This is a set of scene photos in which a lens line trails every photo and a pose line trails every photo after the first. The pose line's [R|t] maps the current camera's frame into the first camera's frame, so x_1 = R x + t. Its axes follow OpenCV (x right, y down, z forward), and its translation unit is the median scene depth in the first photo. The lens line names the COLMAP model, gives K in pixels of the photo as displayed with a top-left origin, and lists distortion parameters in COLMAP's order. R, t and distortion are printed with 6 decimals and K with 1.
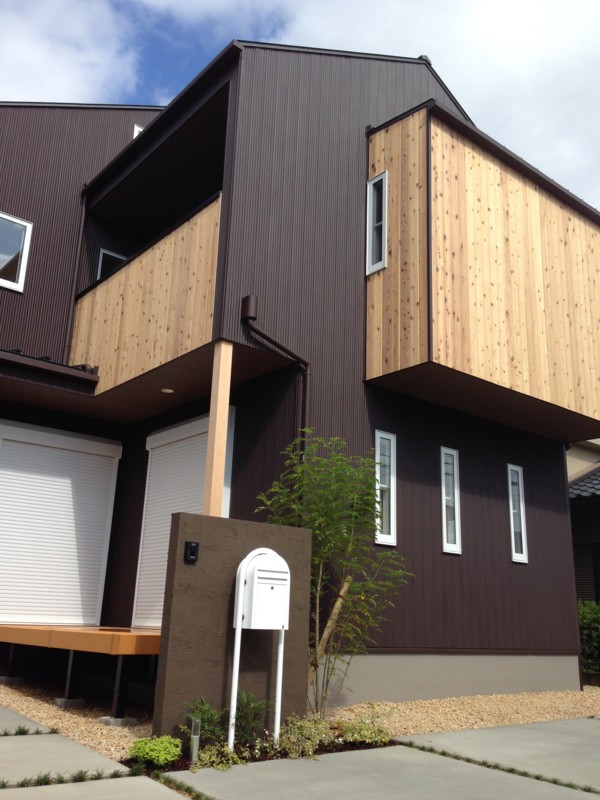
lens RADIAL K [[733.5, 0, 297.4], [0, 733.5, 407.4], [0, 0, 1]] dist [0.053496, 0.000000]
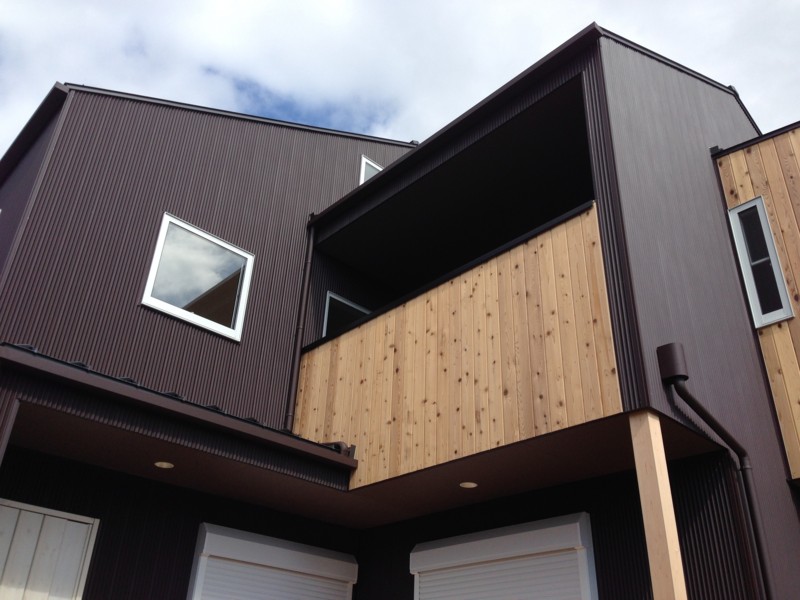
lens RADIAL K [[733.5, 0, 403.5], [0, 733.5, 296.0], [0, 0, 1]] dist [0.053496, 0.000000]
pose [[0.998095, 0.037624, 0.048899, -0.275685], [-0.023732, 0.965686, -0.258627, -0.014029], [-0.056952, 0.256974, 0.964739, 0.301859]]
